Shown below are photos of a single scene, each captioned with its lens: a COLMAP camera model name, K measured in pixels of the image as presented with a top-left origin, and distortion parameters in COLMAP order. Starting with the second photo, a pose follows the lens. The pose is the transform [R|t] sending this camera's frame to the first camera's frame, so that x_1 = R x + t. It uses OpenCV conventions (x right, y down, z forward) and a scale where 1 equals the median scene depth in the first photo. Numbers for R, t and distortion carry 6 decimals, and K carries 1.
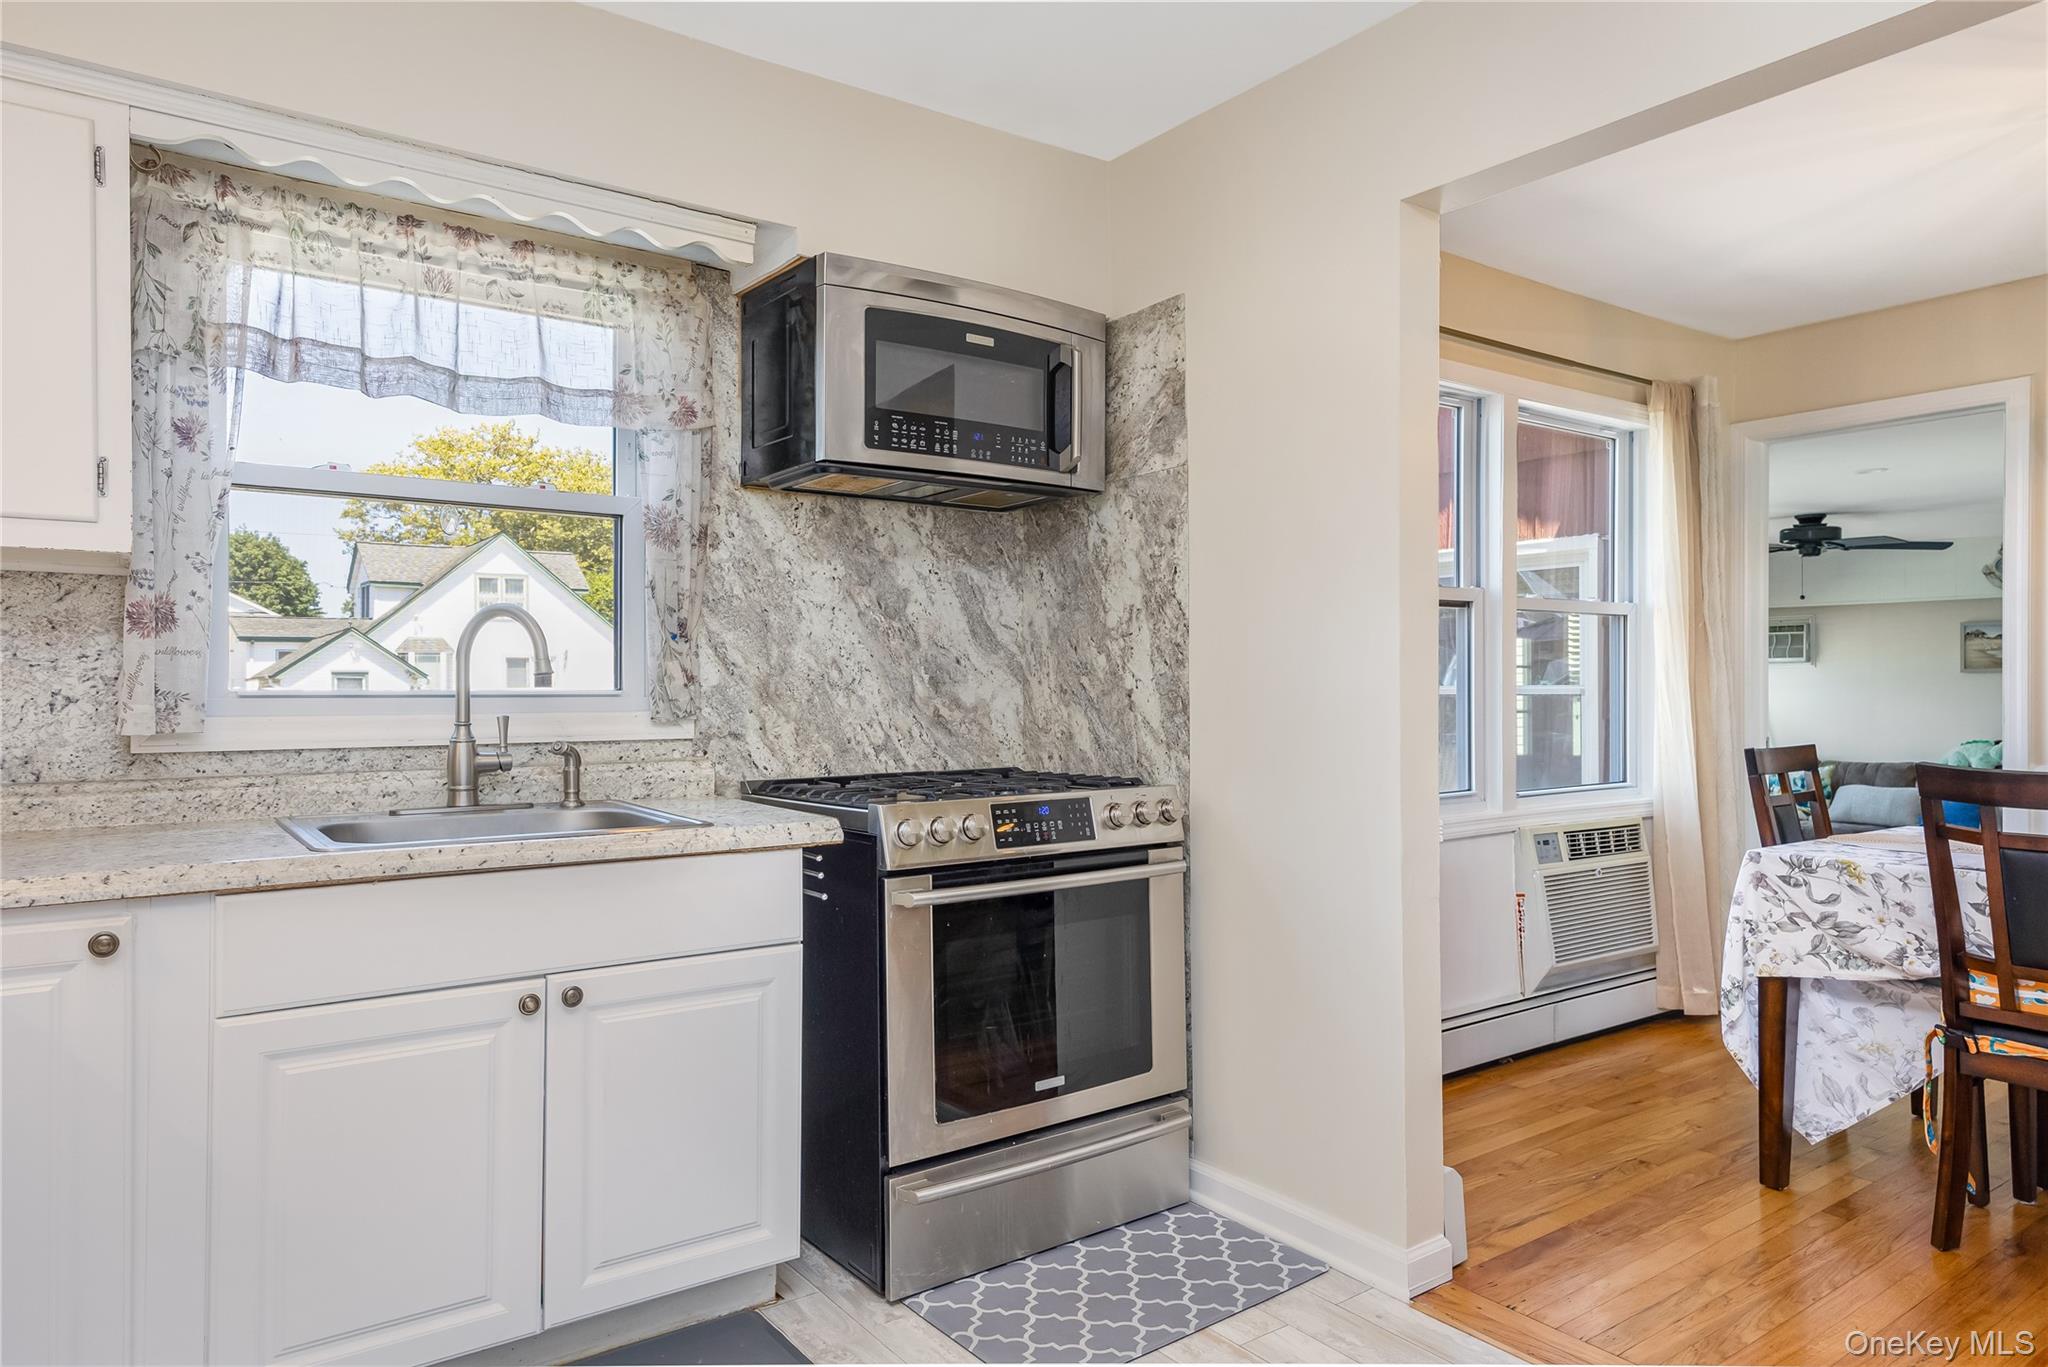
lens RADIAL K [[1269.6, 0, 1015.7], [0, 1269.6, 689.3], [0, 0, 1]] dist [0.005510, -0.001970]
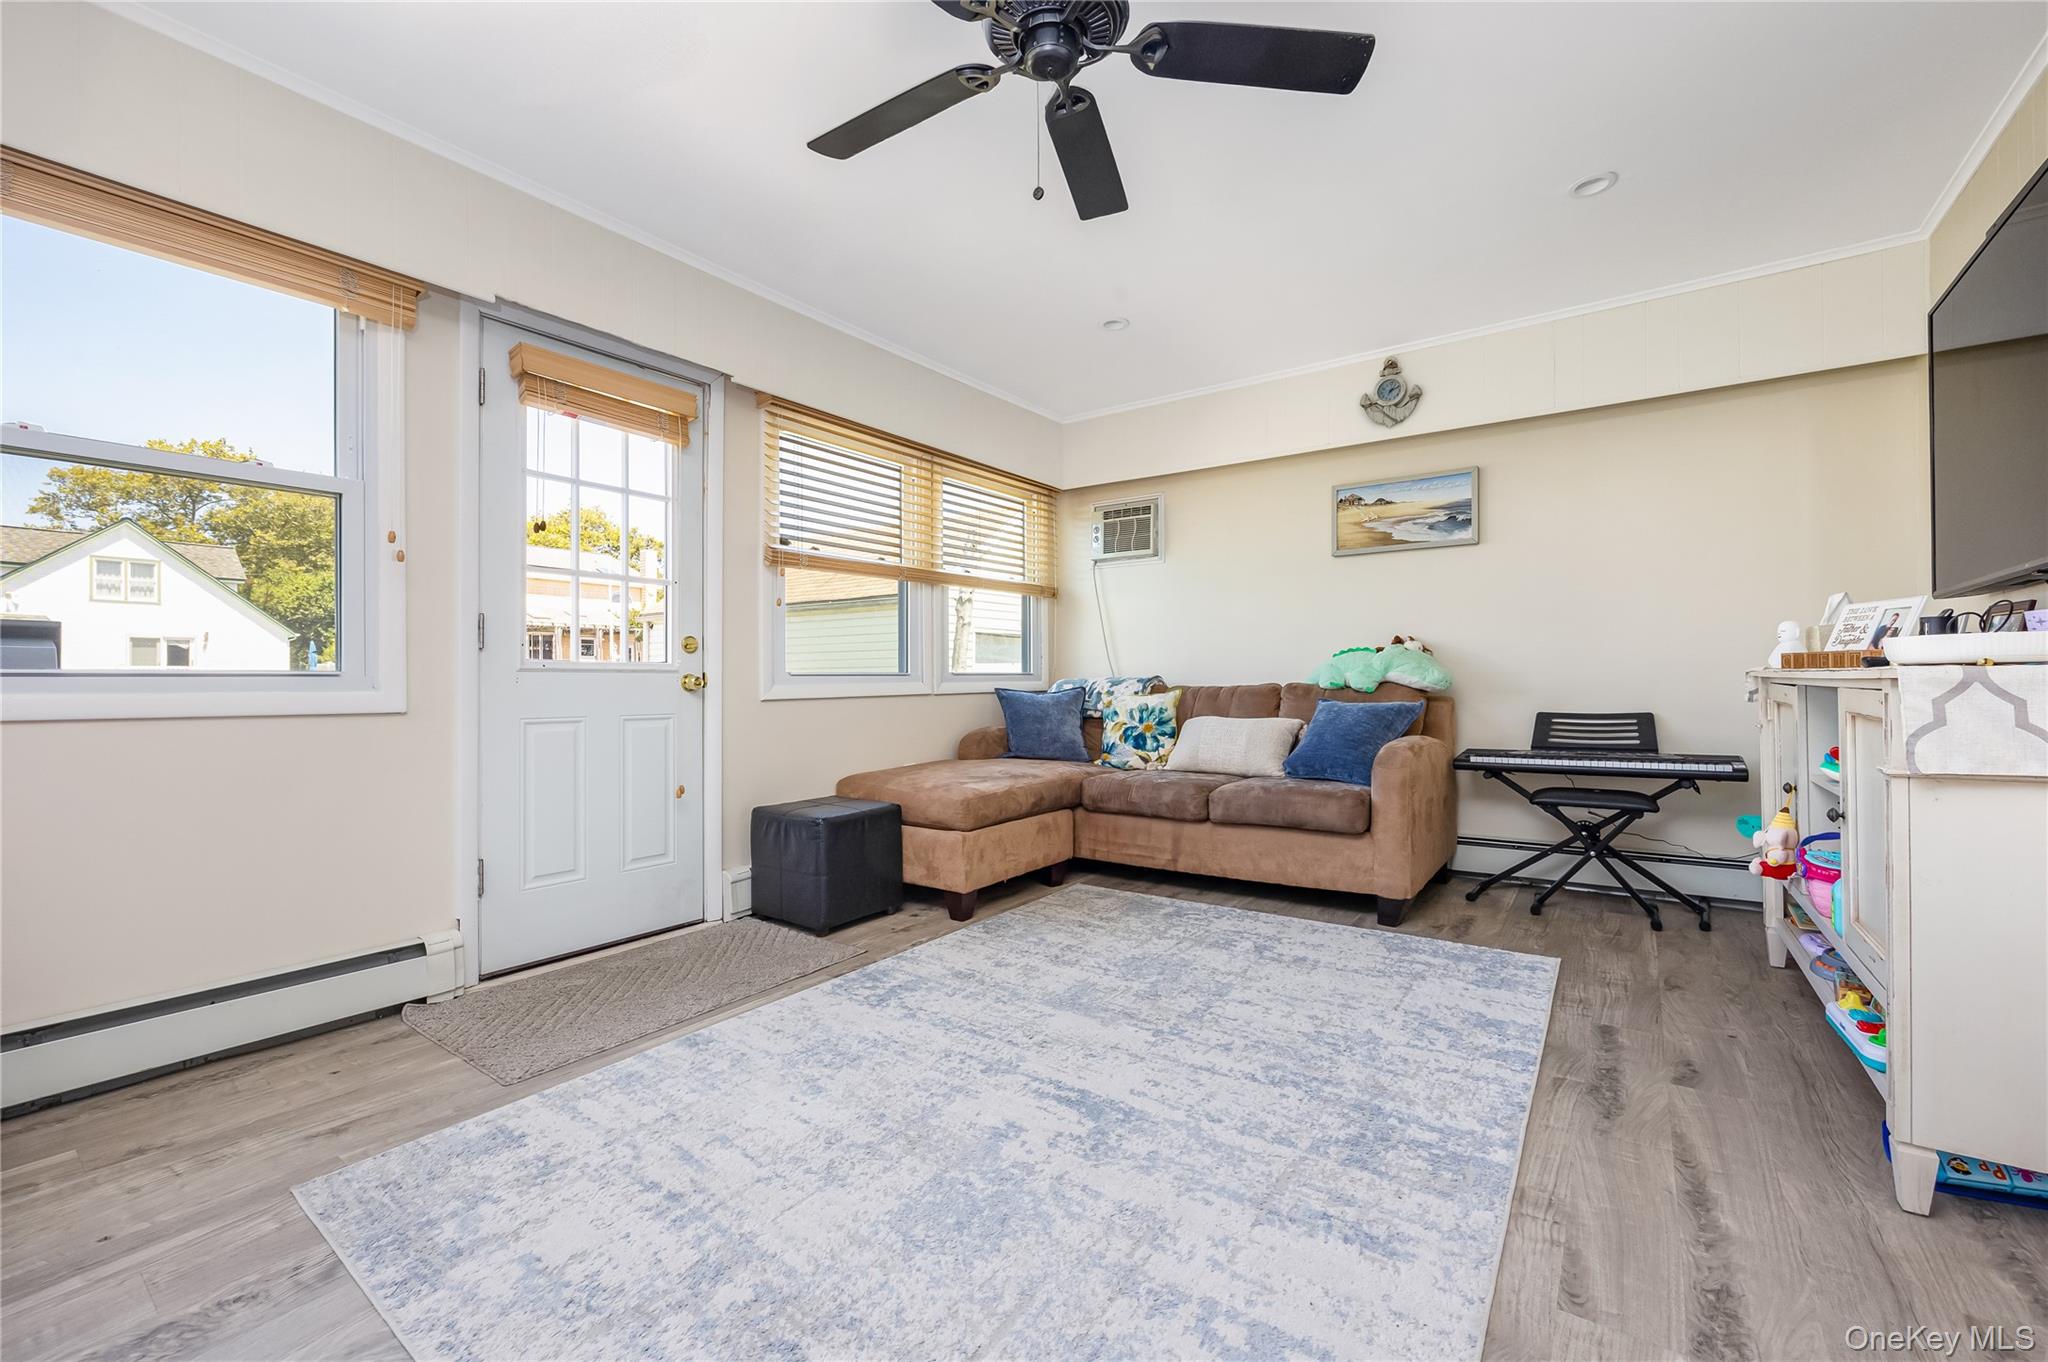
lens RADIAL K [[827.8, 0, 1020.5], [0, 827.8, 677.2], [0, 0, 1]] dist [-0.003491, -0.000242]
pose [[0.949414, 0.009333, 0.313888, 0.393345], [-0.005868, 0.999911, -0.011984, 0.055722], [-0.313972, 0.009536, 0.949384, 0.560814]]
